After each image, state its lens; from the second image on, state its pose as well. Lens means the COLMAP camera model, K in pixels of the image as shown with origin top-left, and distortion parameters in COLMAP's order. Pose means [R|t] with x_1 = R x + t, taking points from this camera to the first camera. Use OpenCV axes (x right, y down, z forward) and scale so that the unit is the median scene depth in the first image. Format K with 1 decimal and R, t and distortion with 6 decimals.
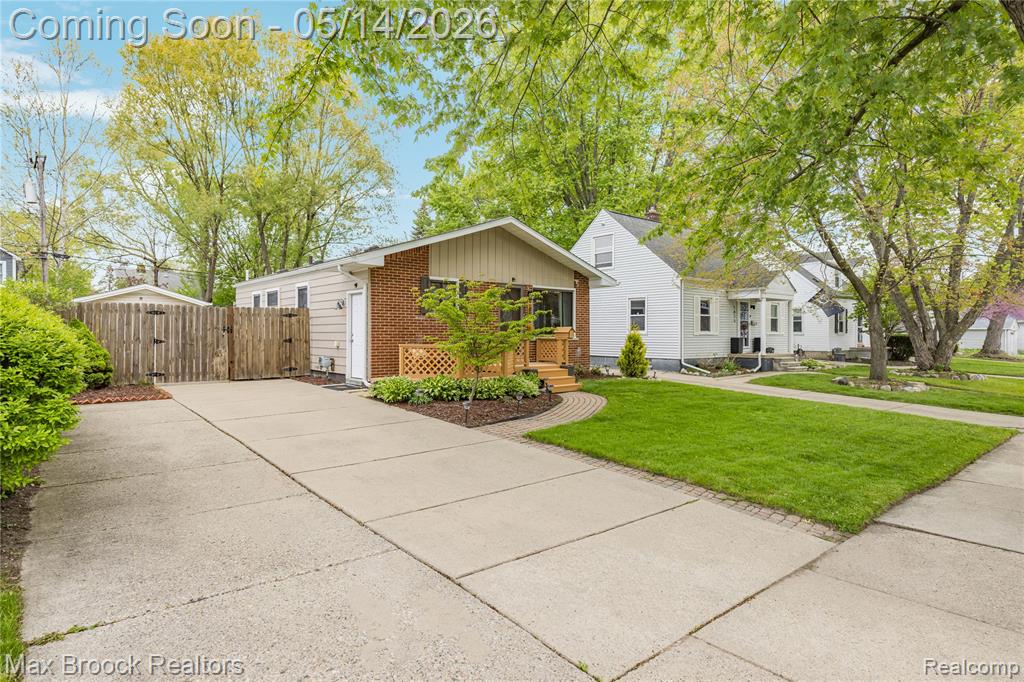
lens RADIAL K [[565.1, 0, 511.7], [0, 565.1, 334.8], [0, 0, 1]] dist [0.000765, -0.001250]
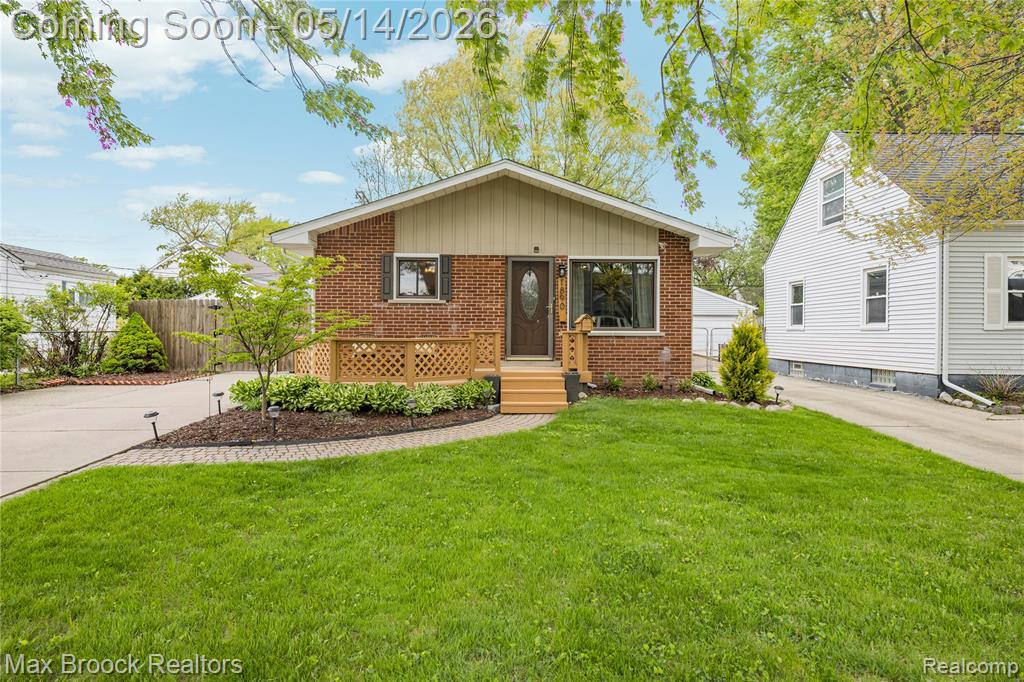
lens RADIAL K [[579.8, 0, 511.6], [0, 579.8, 328.8], [0, 0, 1]] dist [0.005195, 0.000962]
pose [[0.769004, -0.001946, -0.639241, 0.509887], [-0.005045, 0.999946, -0.009114, 0.010235], [0.639224, 0.010234, 0.768952, 0.474293]]
